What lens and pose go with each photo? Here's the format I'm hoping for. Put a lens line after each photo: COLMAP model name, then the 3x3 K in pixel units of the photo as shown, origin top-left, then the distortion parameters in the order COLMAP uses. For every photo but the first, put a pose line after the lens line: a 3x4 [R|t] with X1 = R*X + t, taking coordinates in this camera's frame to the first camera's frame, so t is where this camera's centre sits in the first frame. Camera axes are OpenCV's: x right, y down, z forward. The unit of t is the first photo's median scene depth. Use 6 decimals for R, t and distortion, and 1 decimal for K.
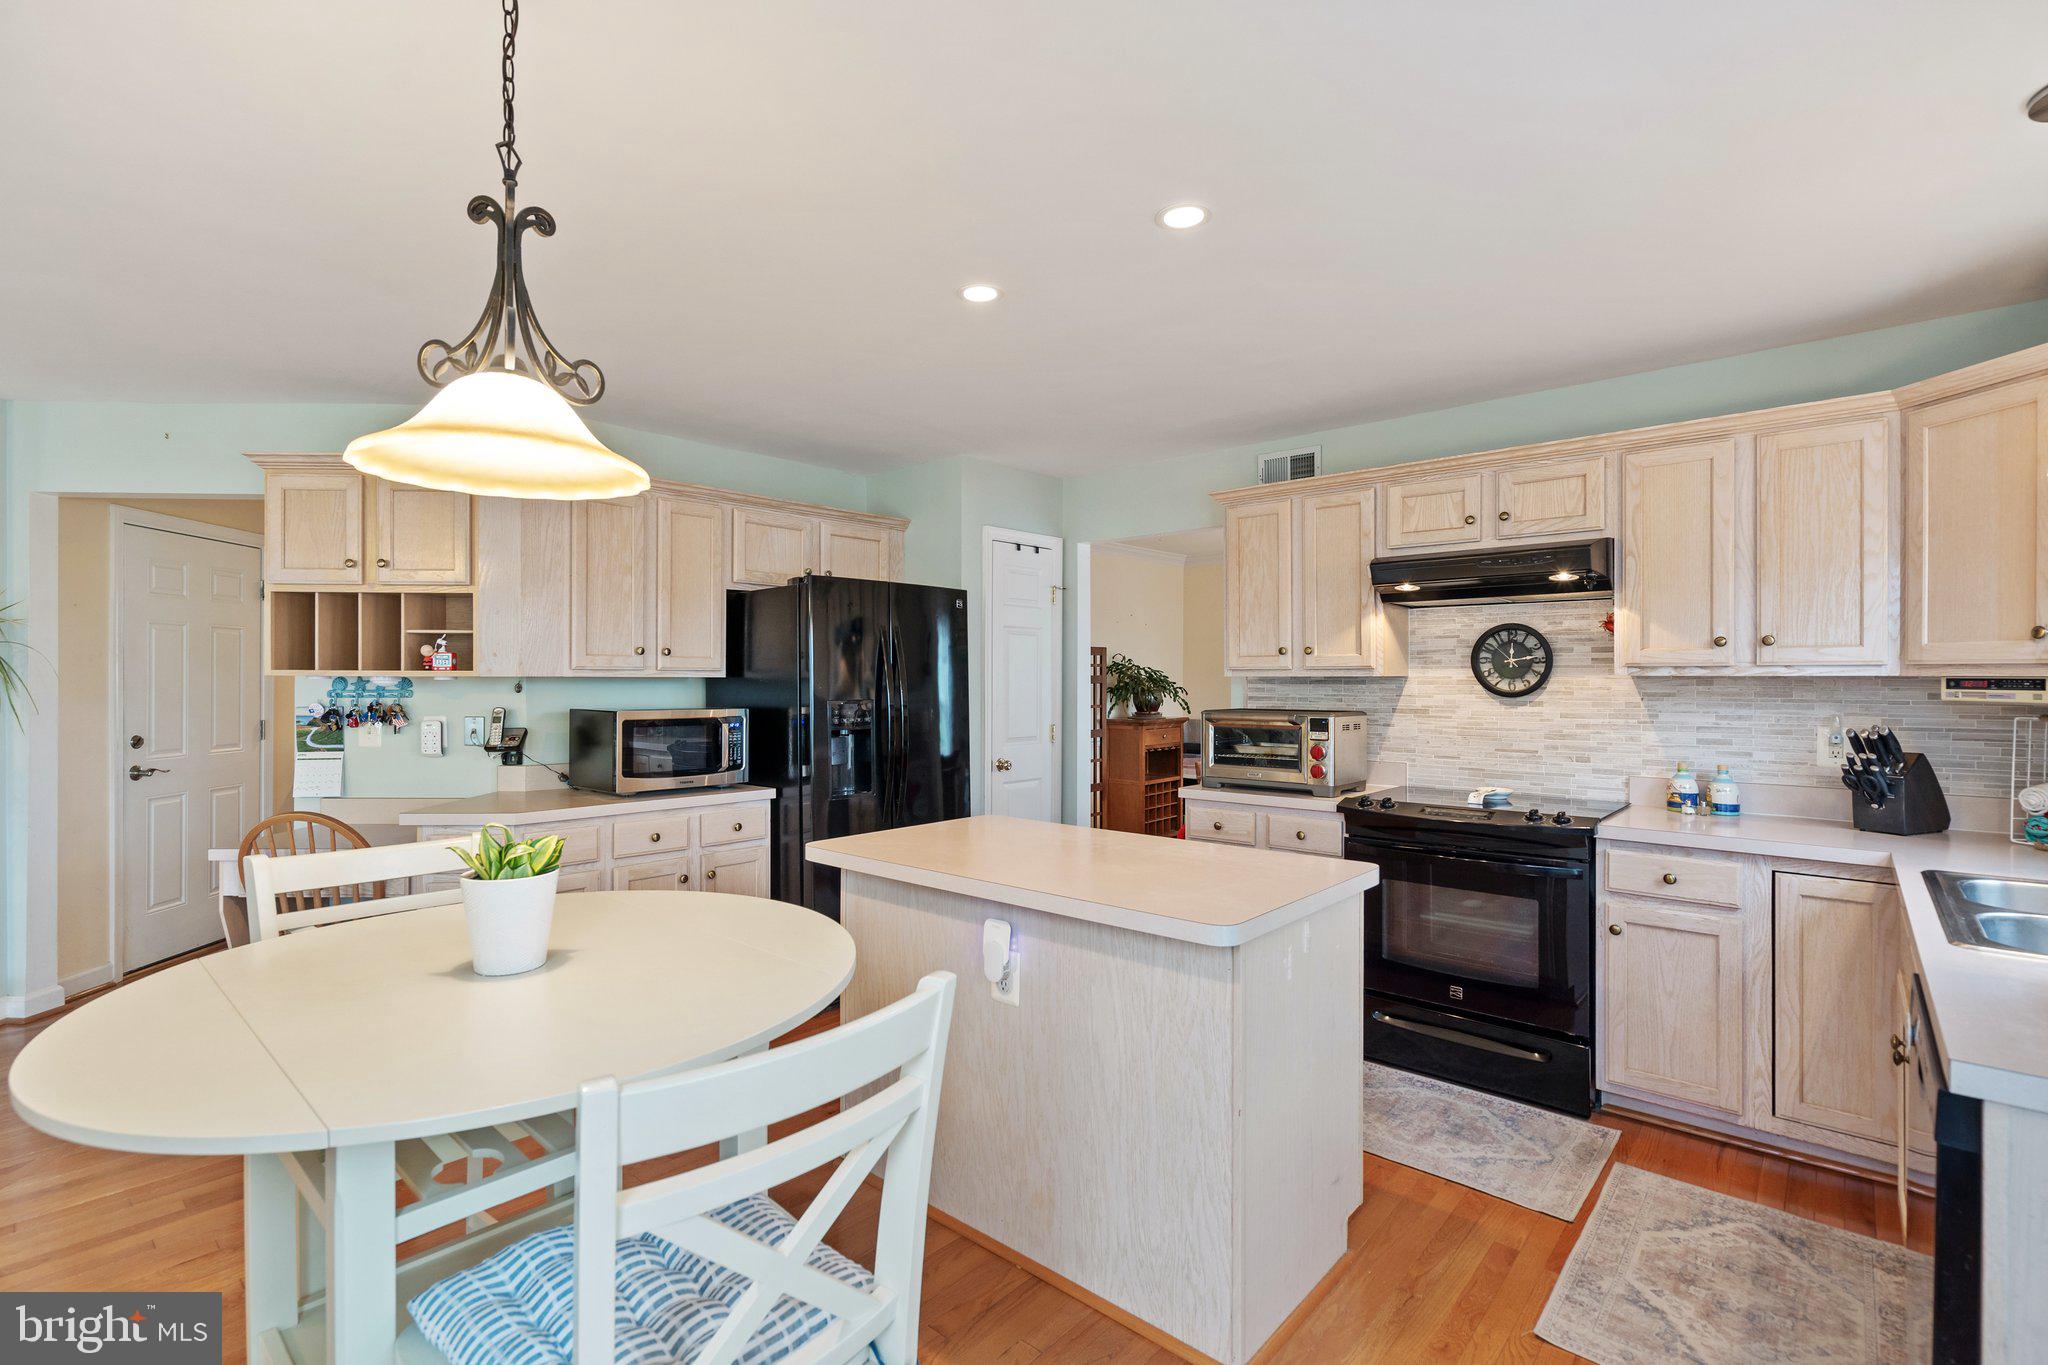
lens RADIAL K [[944.8, 0, 1011.4], [0, 944.8, 679.1], [0, 0, 1]] dist [-0.000080, 0.000259]
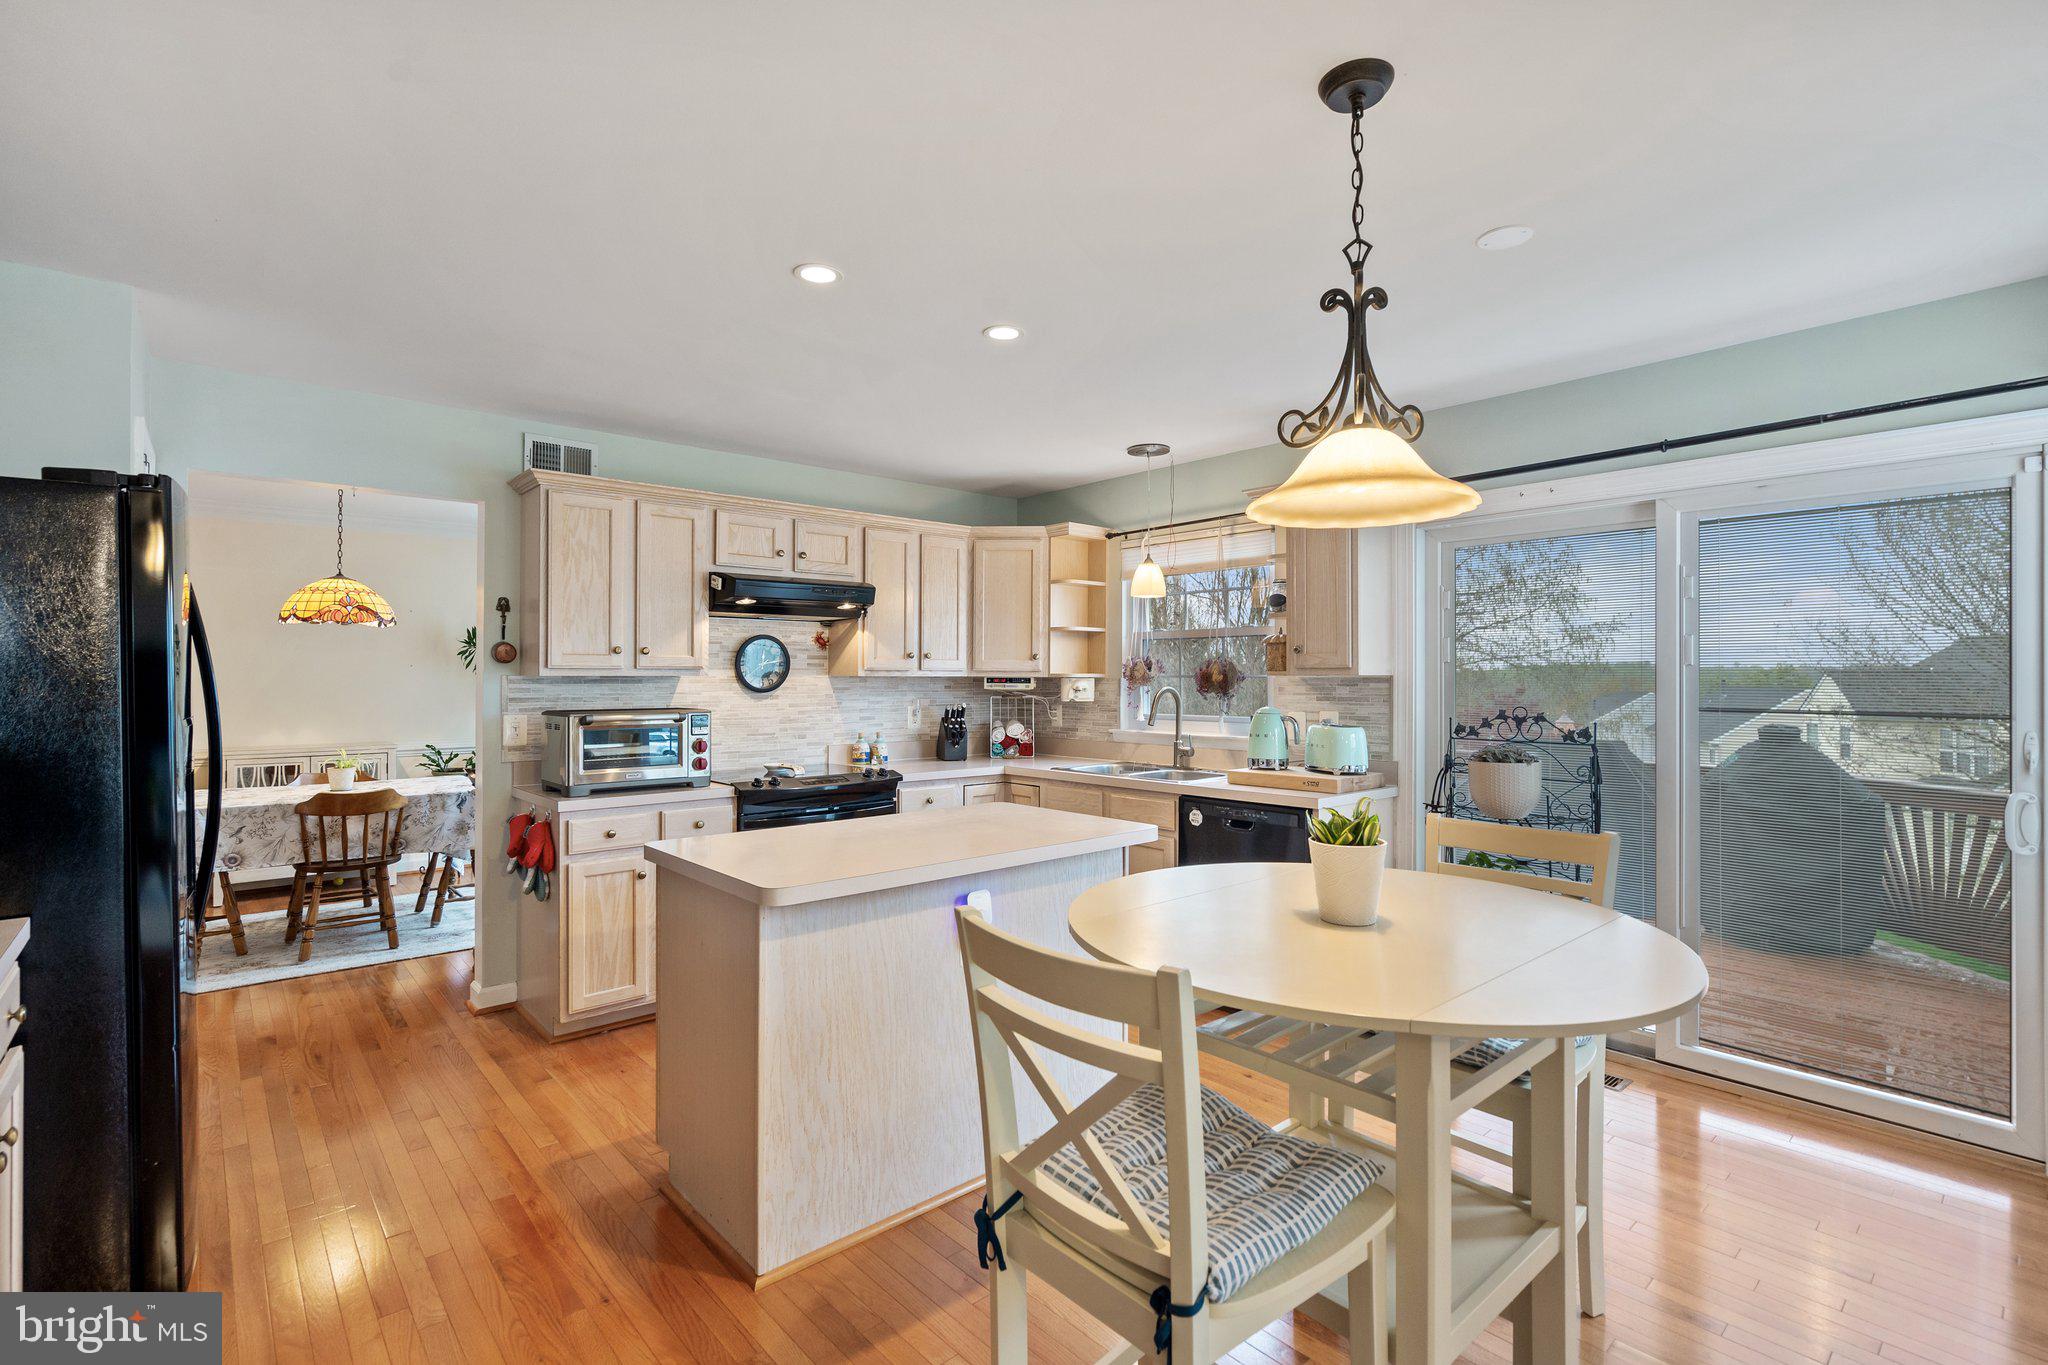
lens RADIAL K [[944.8, 0, 1011.4], [0, 944.8, 679.1], [0, 0, 1]] dist [-0.000080, 0.000259]
pose [[0.122456, -0.000480, 0.992474, -0.734860], [0.001387, 0.999999, 0.000312, 0.001087], [-0.992473, 0.001338, 0.122457, 0.530921]]
